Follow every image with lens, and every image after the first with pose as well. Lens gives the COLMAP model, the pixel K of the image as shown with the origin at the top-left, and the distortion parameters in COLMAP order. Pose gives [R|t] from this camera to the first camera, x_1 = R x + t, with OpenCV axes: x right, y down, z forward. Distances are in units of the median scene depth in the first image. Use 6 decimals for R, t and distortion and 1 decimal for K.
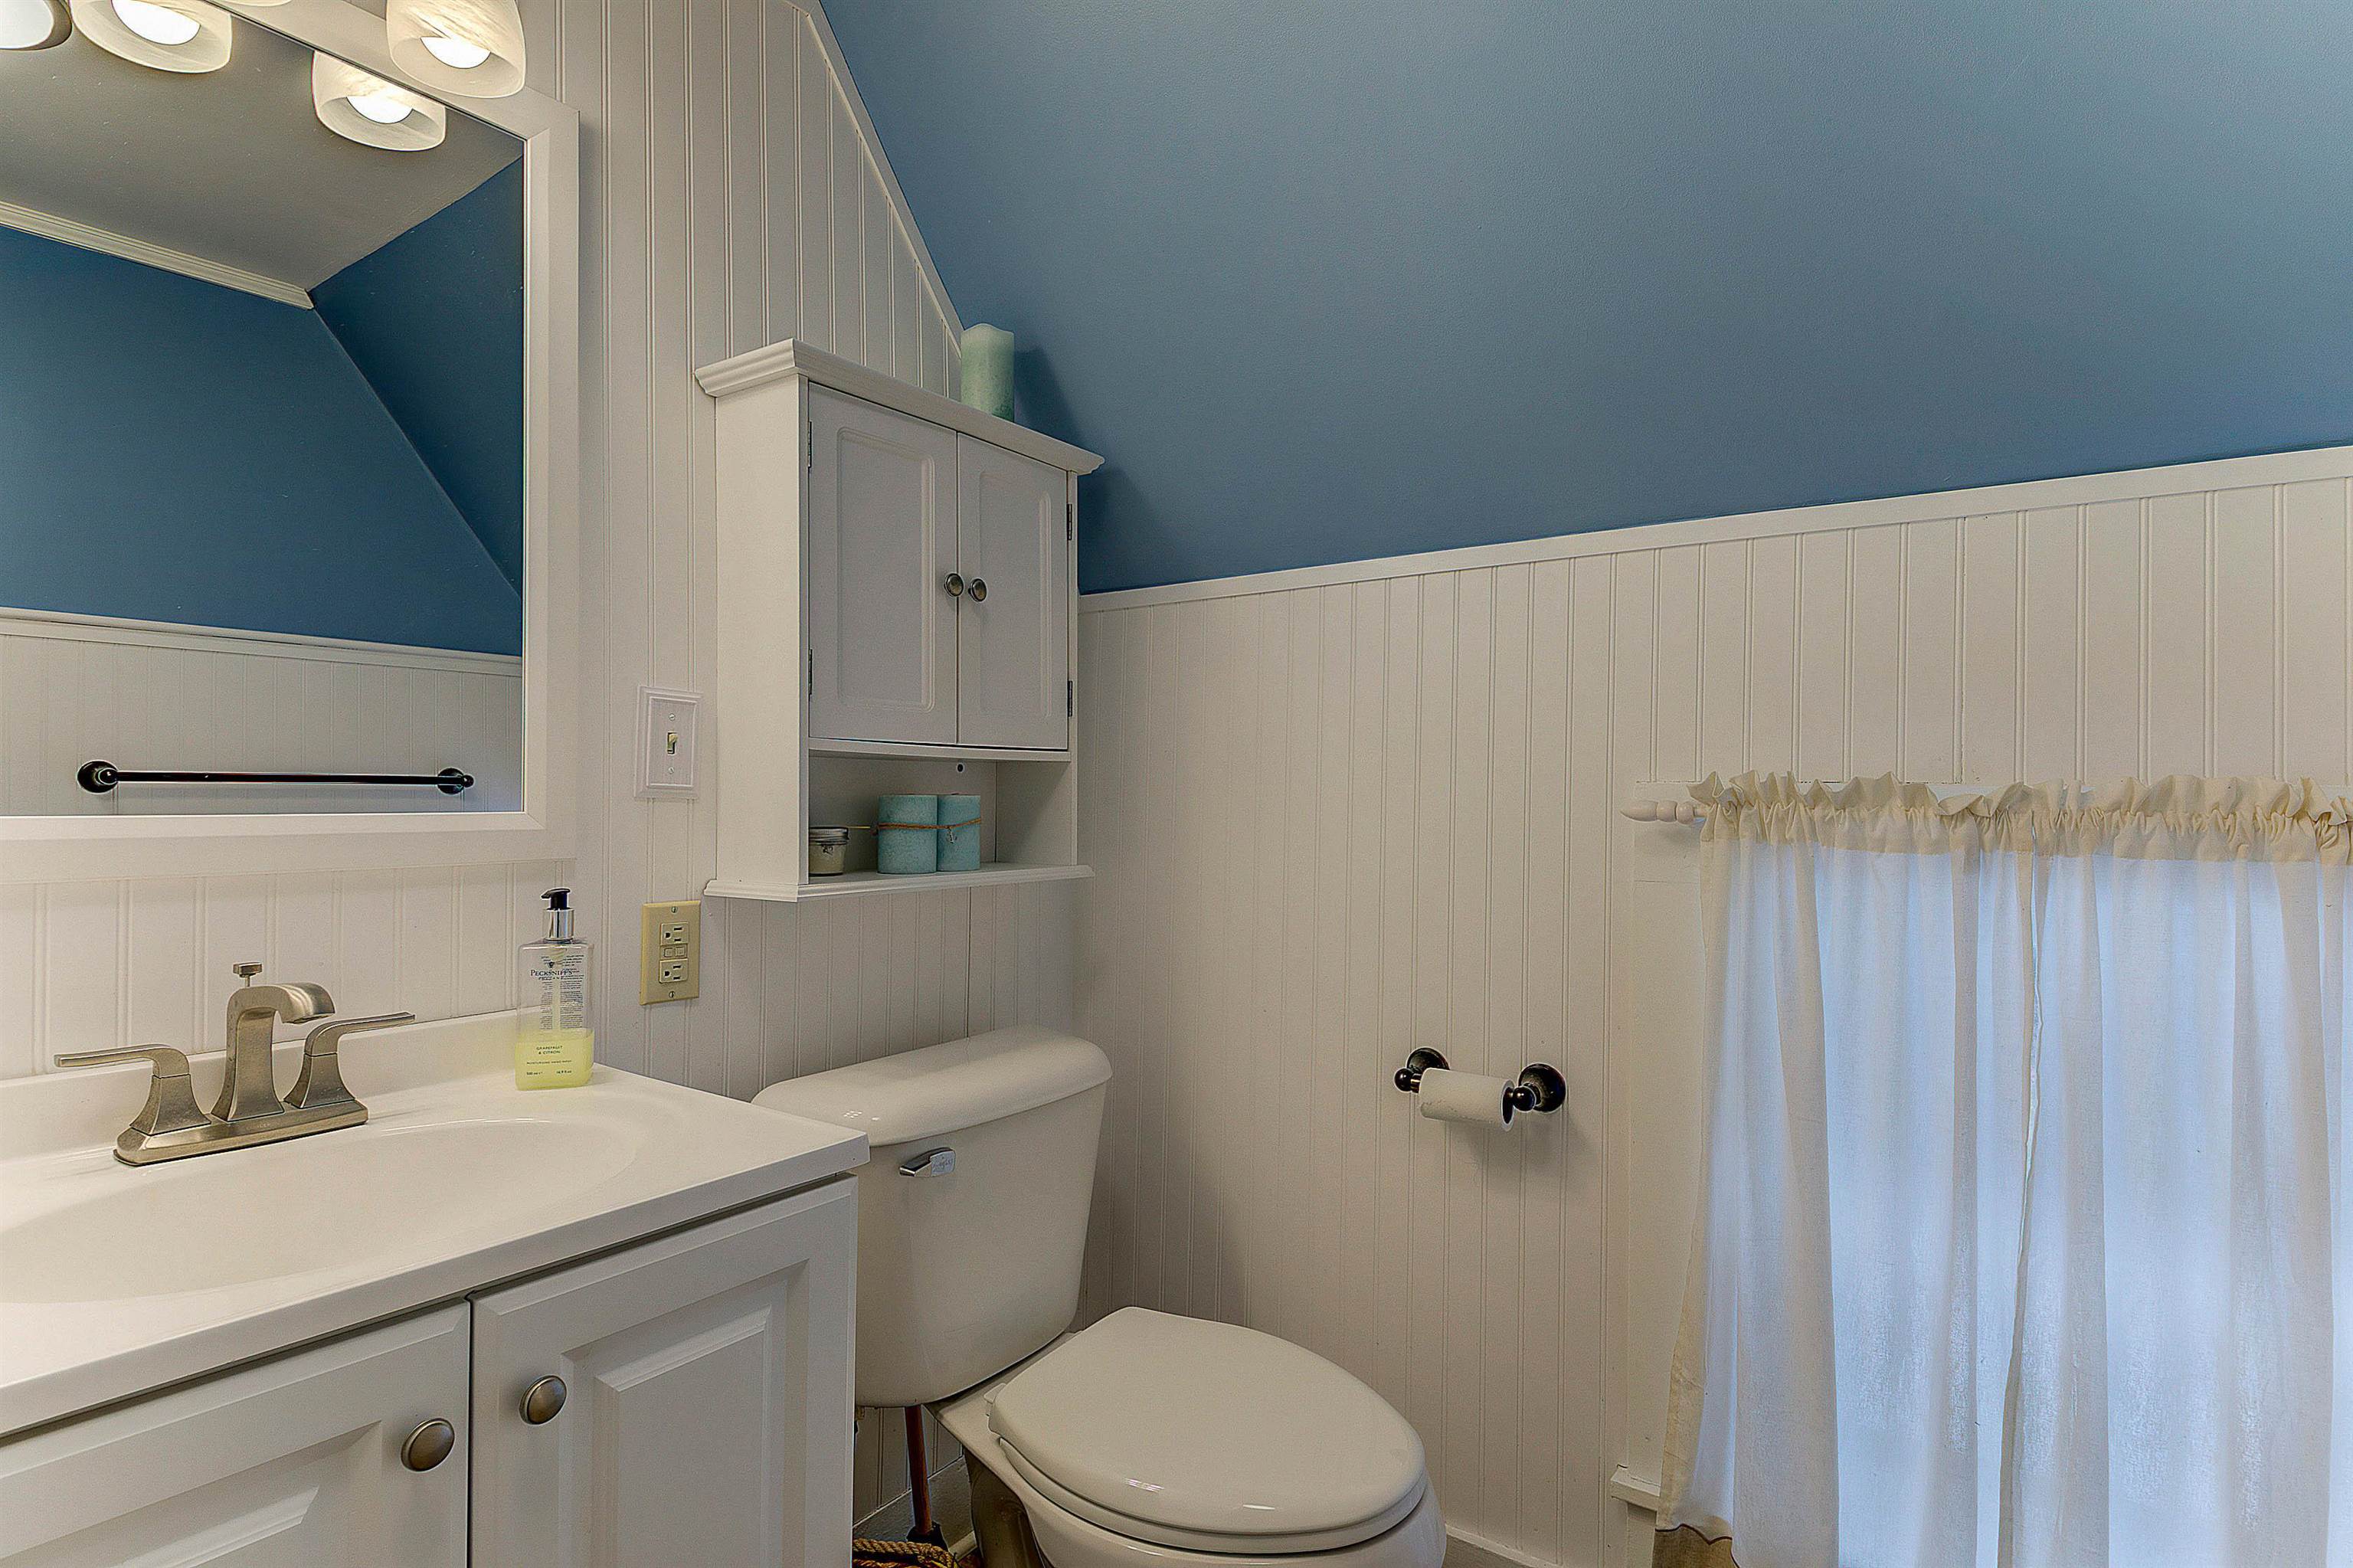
lens RADIAL K [[1225.6, 0, 1176.5], [0, 1225.6, 784.0], [0, 0, 1]] dist [-0.001287, -0.000095]
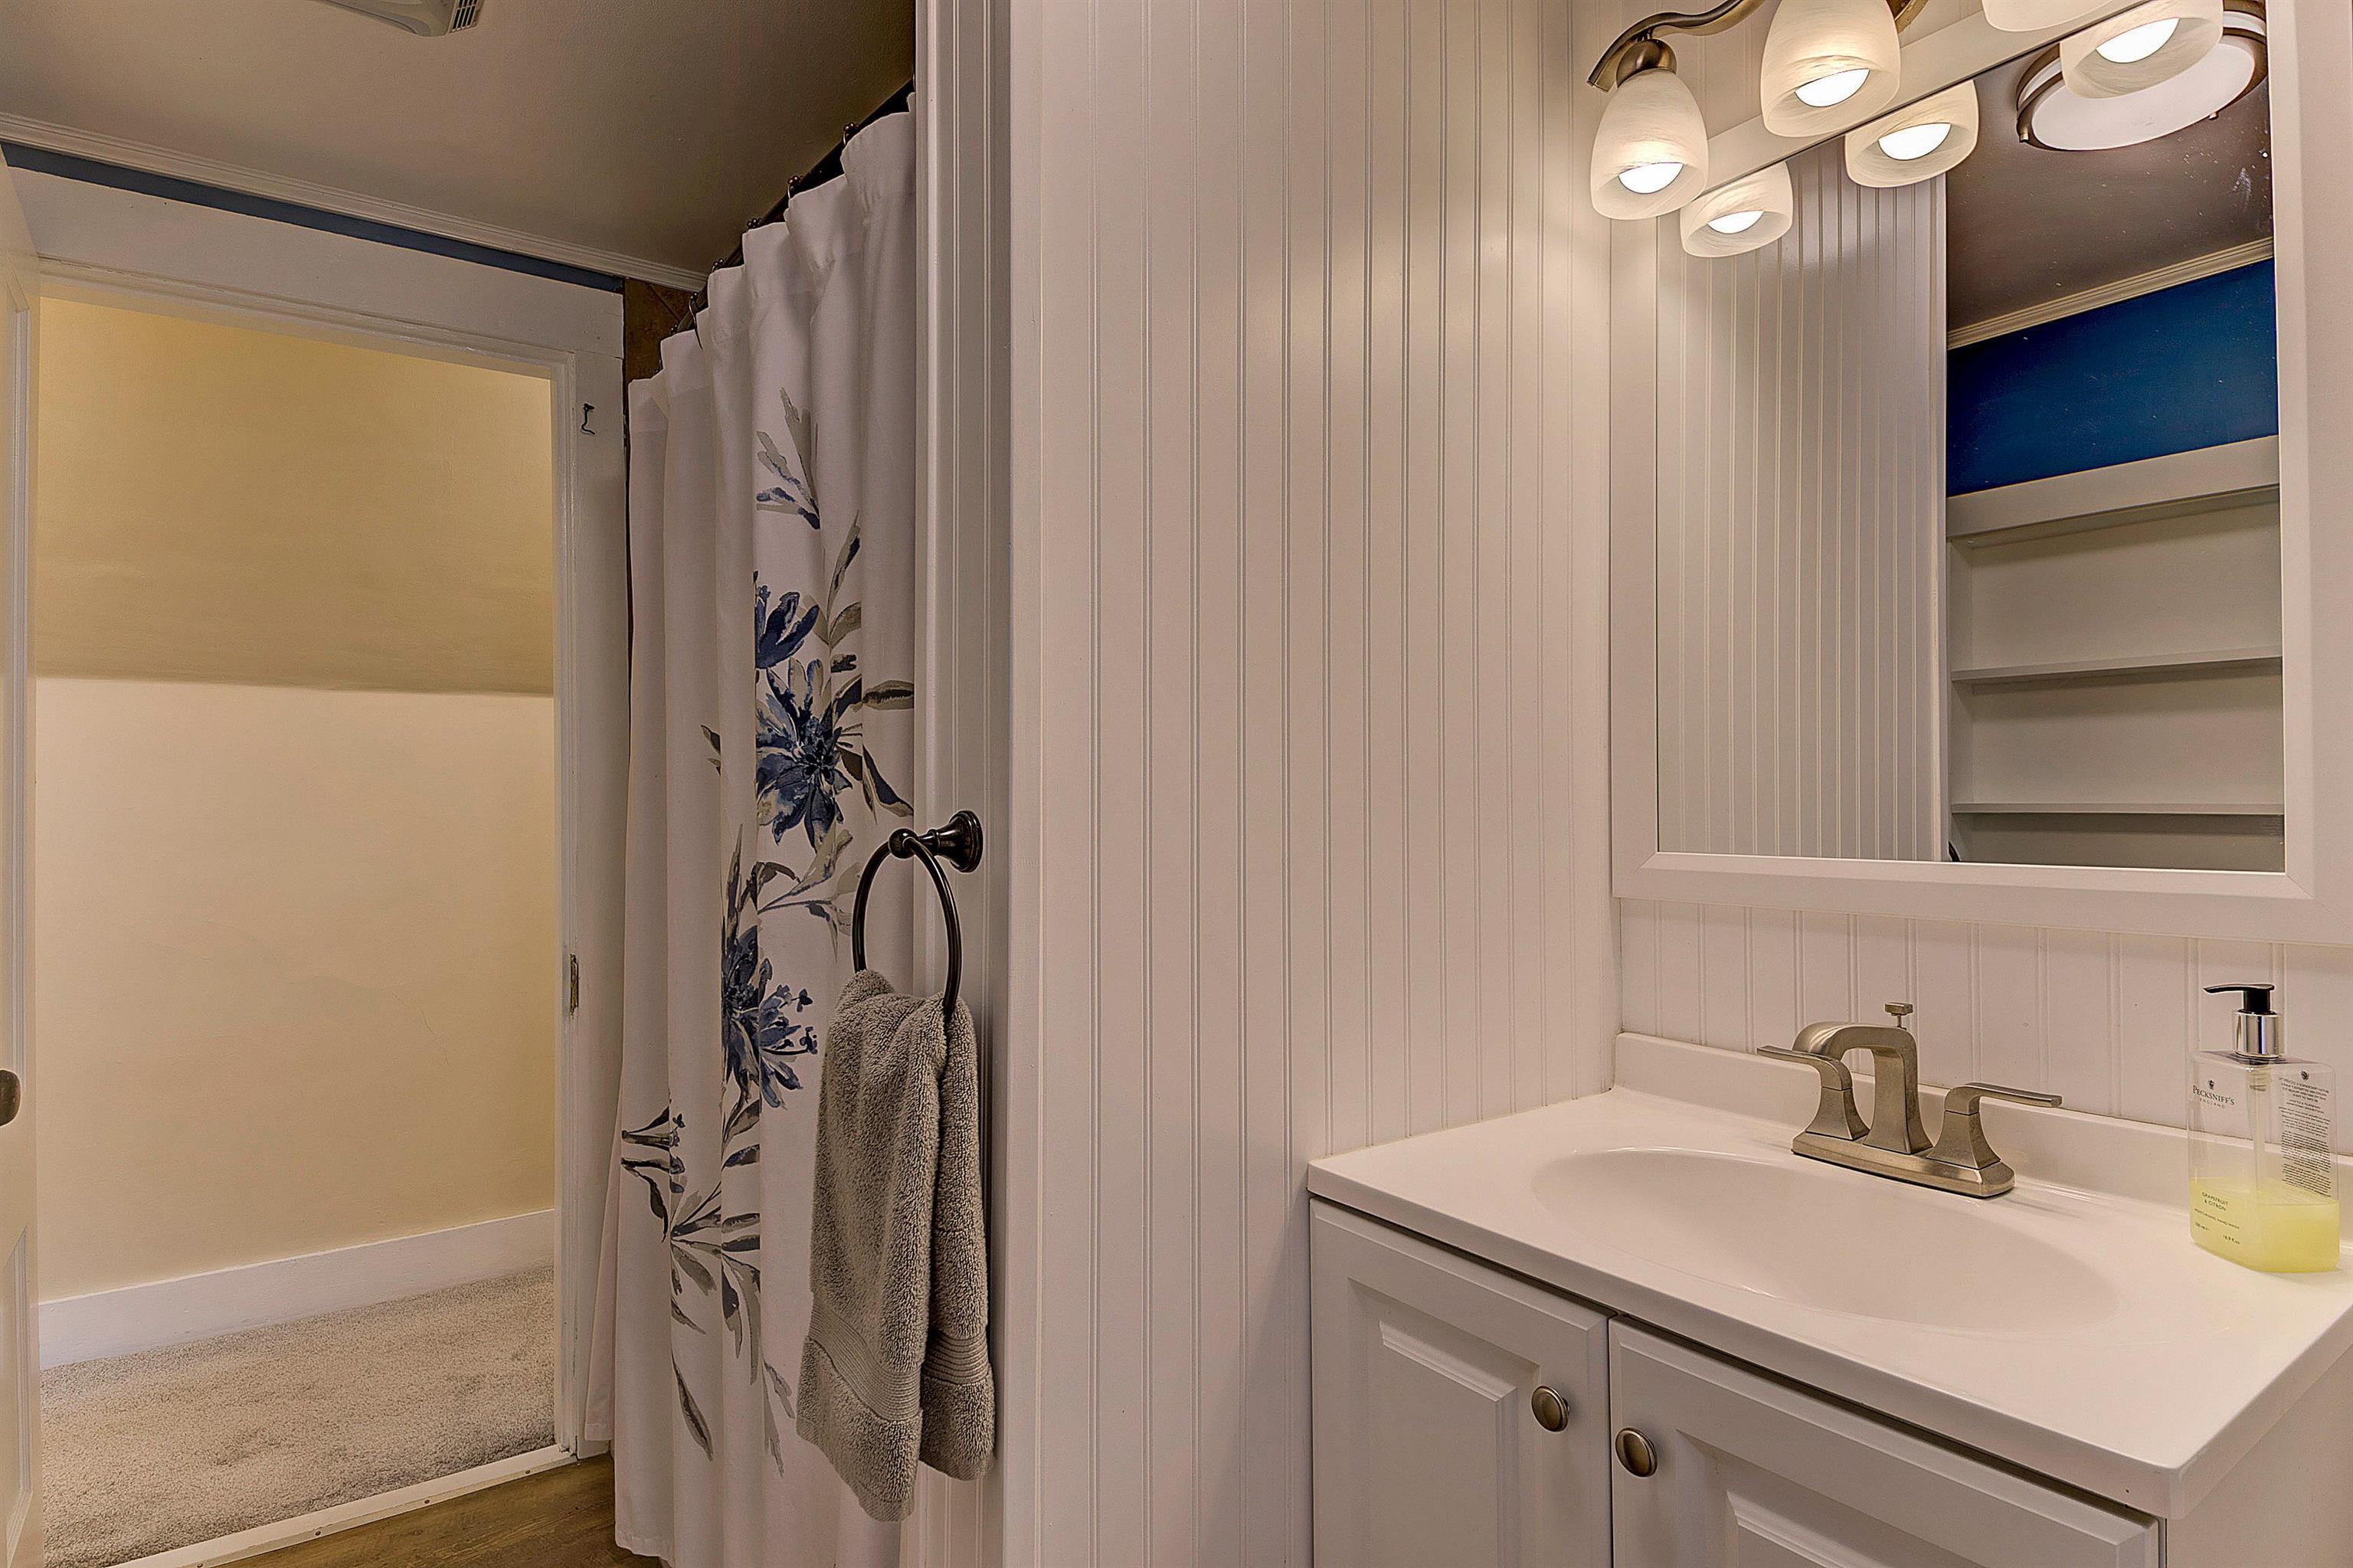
lens RADIAL K [[1225.6, 0, 1176.5], [0, 1225.6, 784.0], [0, 0, 1]] dist [-0.001287, -0.000095]
pose [[-0.337490, -0.016675, -0.941182, 0.490744], [0.005436, 0.999792, -0.019663, -0.026438], [0.941314, -0.011752, -0.337329, 0.847686]]
